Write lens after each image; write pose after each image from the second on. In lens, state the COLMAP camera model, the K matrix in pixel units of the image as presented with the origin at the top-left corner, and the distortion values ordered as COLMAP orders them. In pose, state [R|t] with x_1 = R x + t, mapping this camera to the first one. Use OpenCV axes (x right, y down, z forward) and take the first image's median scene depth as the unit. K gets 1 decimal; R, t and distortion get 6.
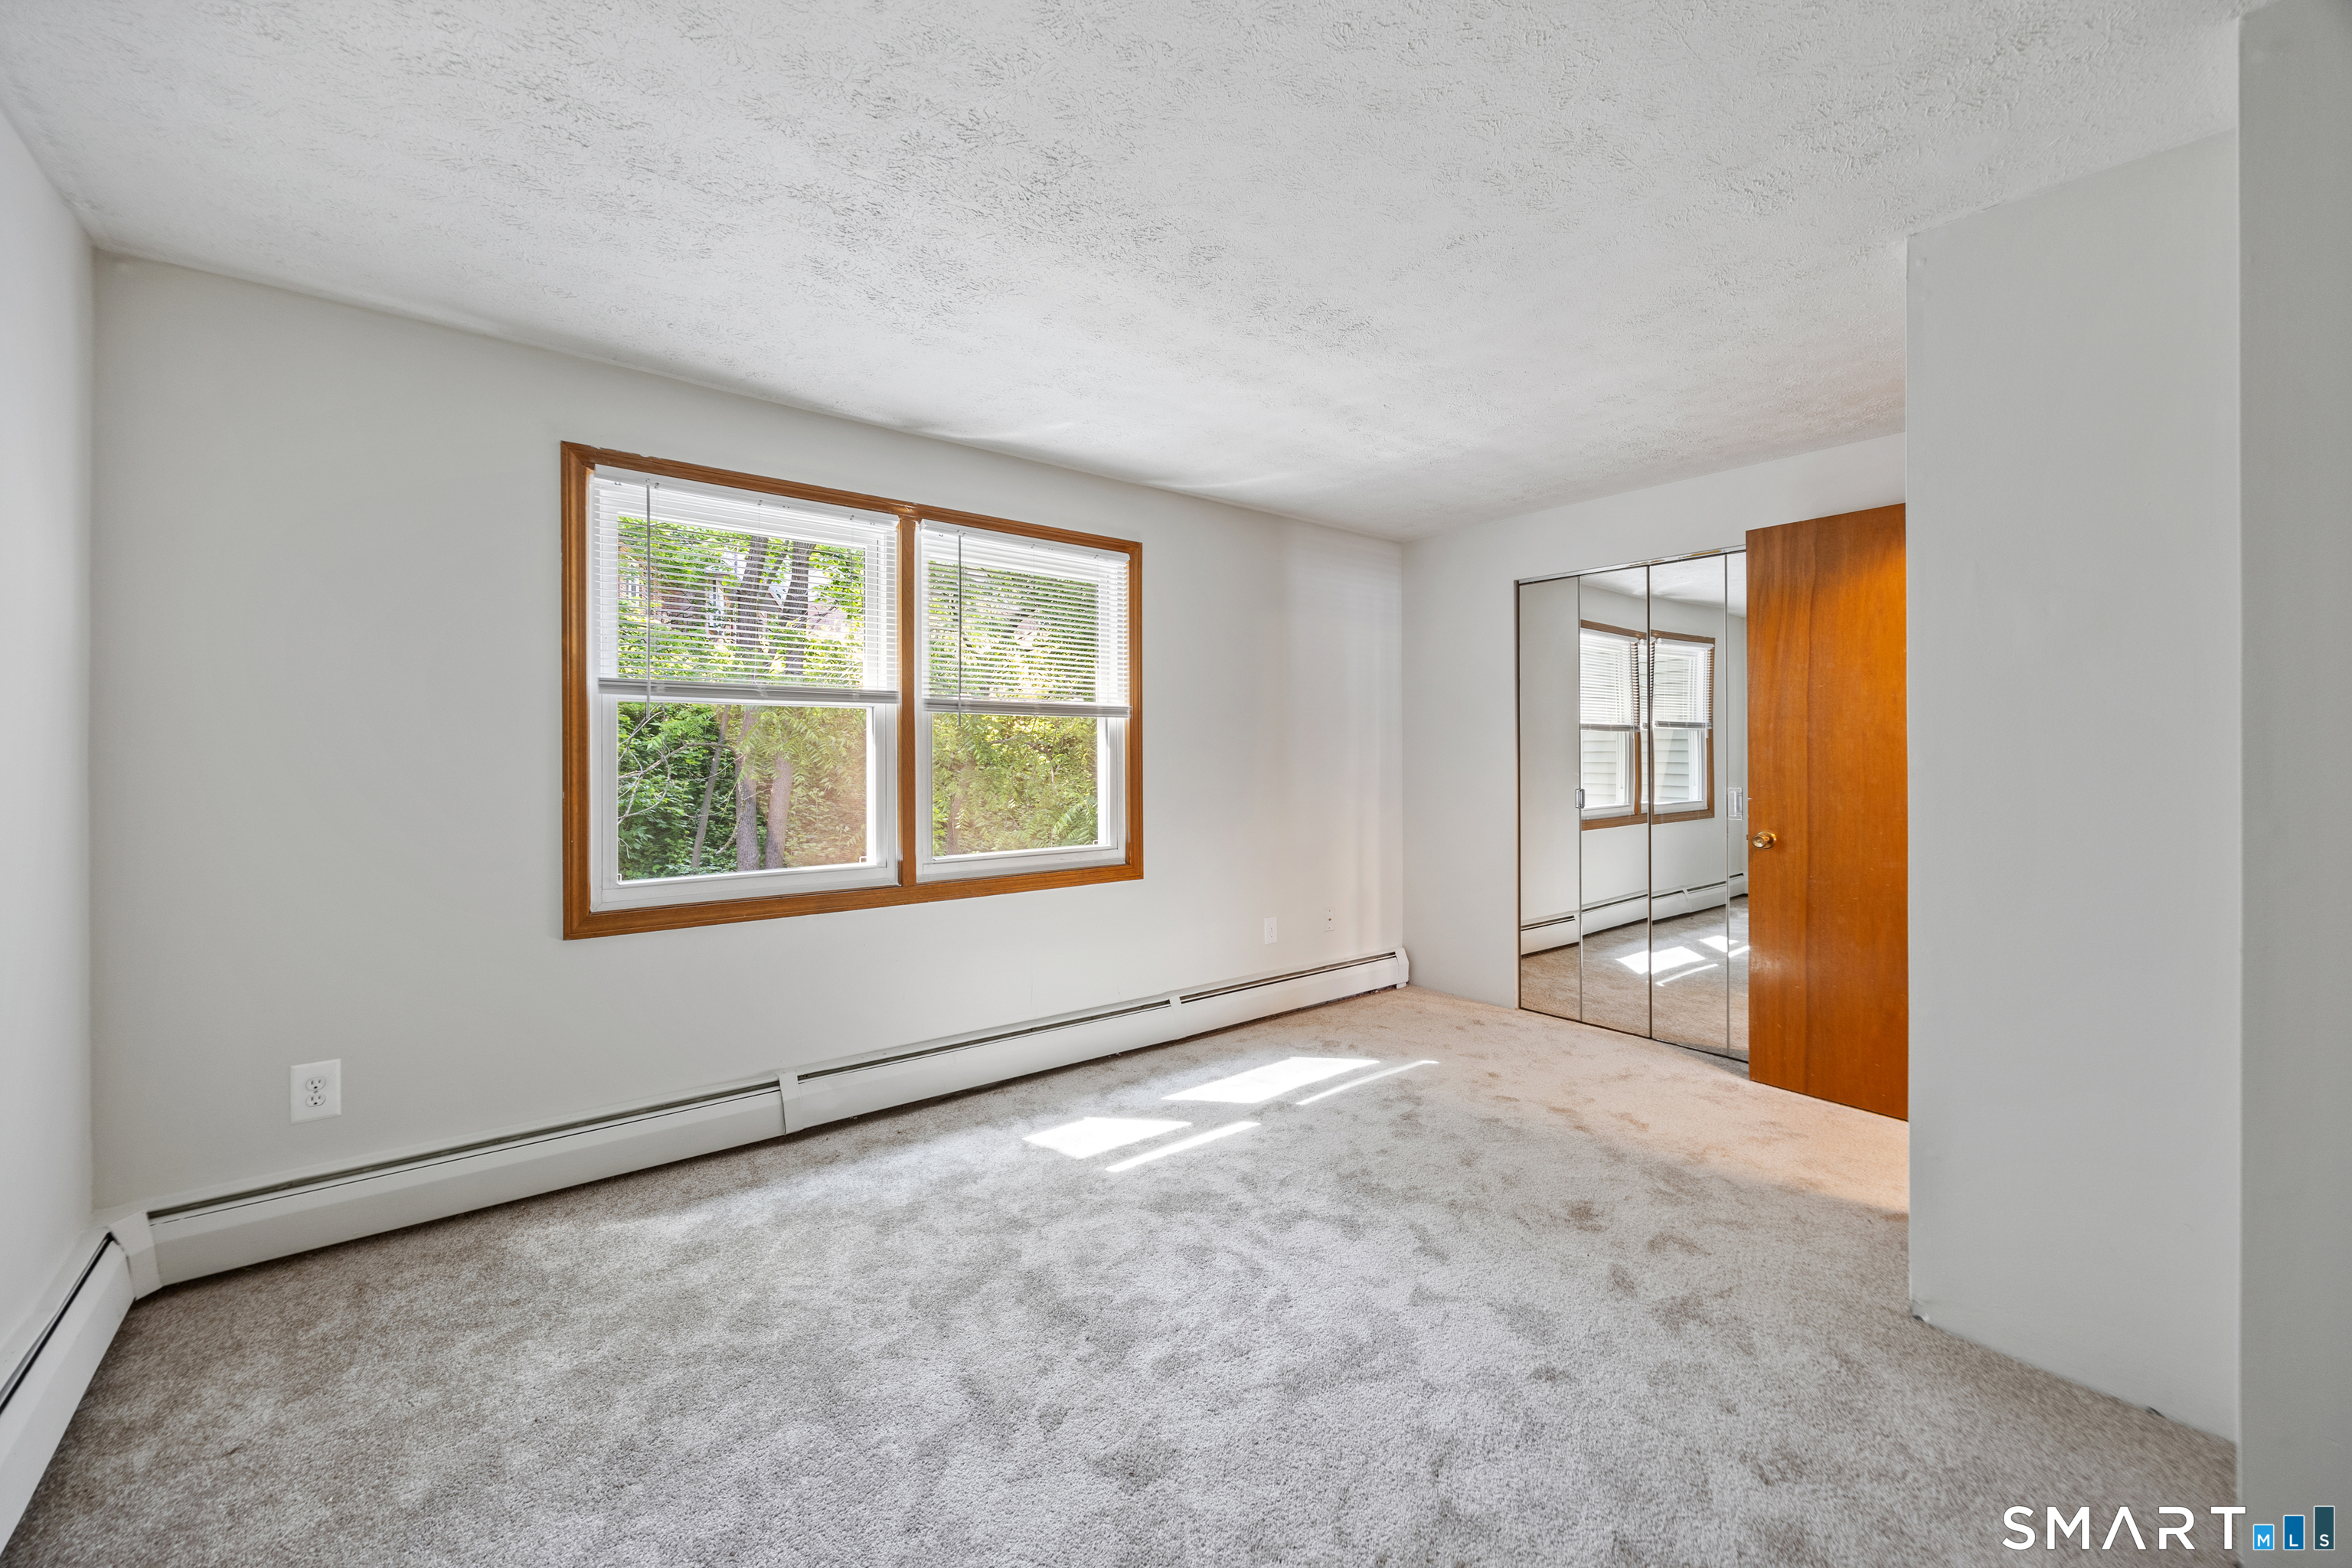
lens RADIAL K [[911.3, 0, 1166.8], [0, 911.3, 783.0], [0, 0, 1]] dist [-0.001845, 0.000013]
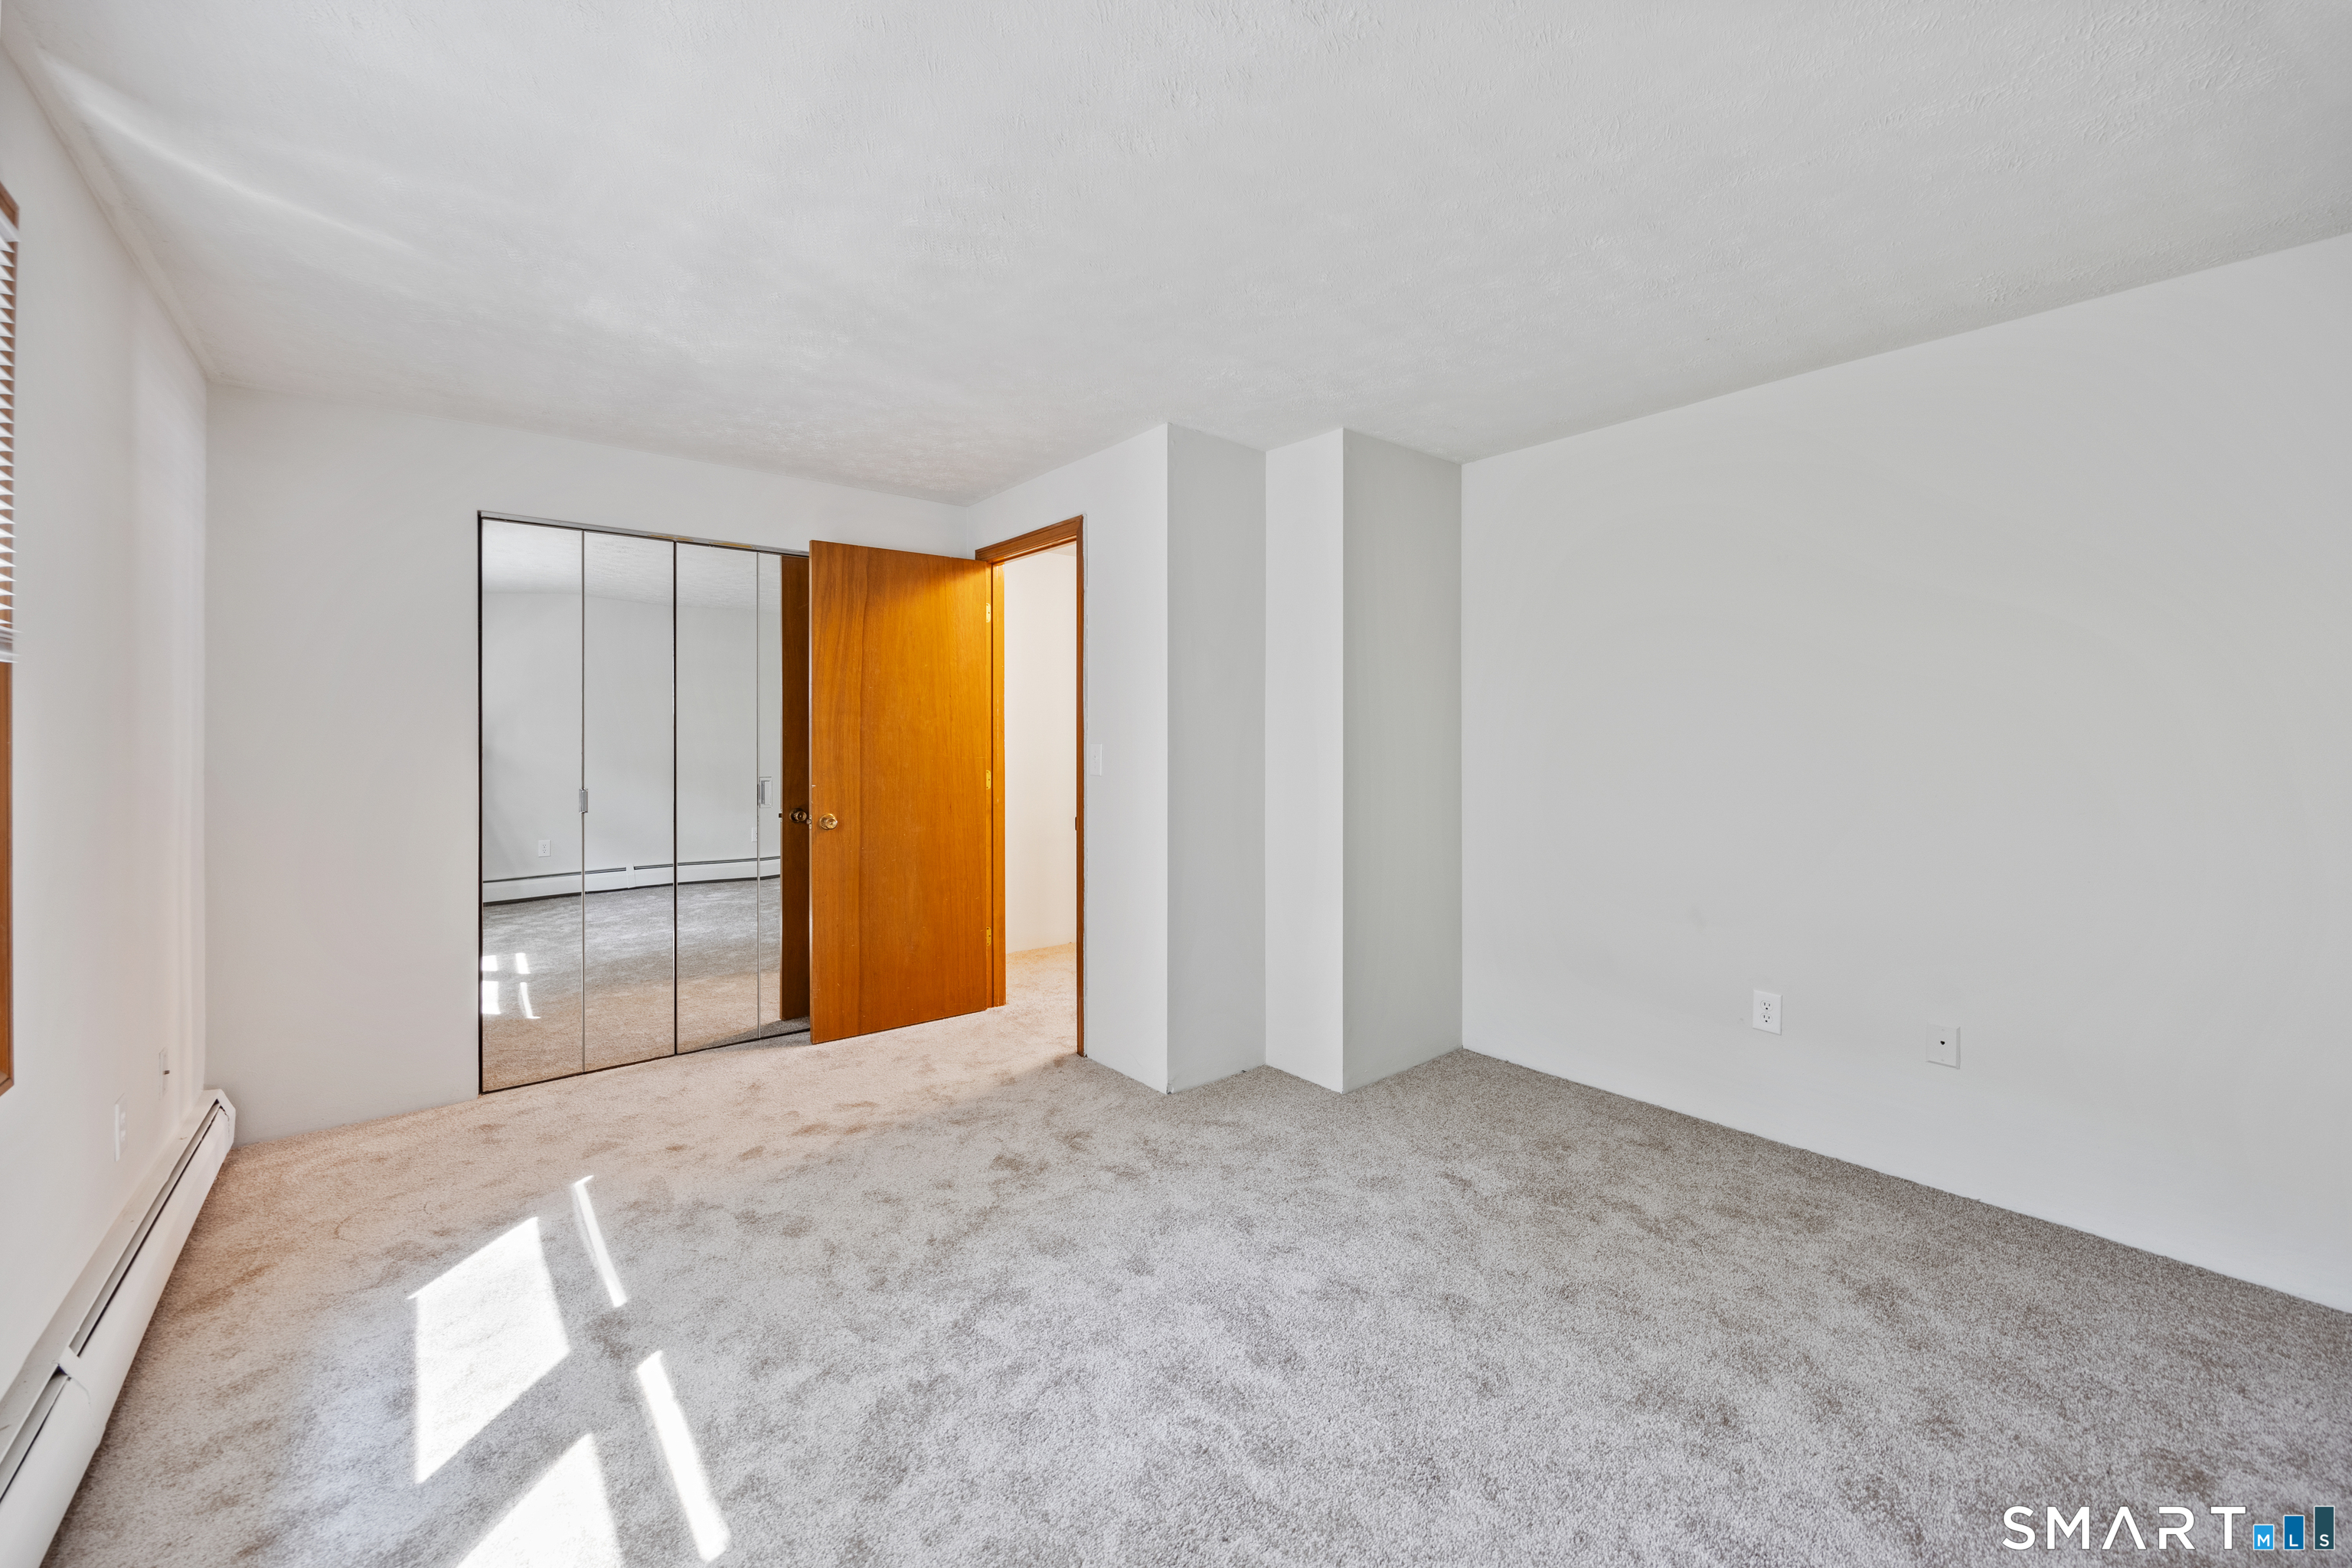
lens RADIAL K [[911.3, 0, 1166.8], [0, 911.3, 783.0], [0, 0, 1]] dist [-0.001845, 0.000013]
pose [[-0.001793, -0.048677, 0.998813, -0.488660], [0.041453, 0.997952, 0.048710, -0.024923], [-0.999139, 0.041491, 0.000229, 0.631823]]
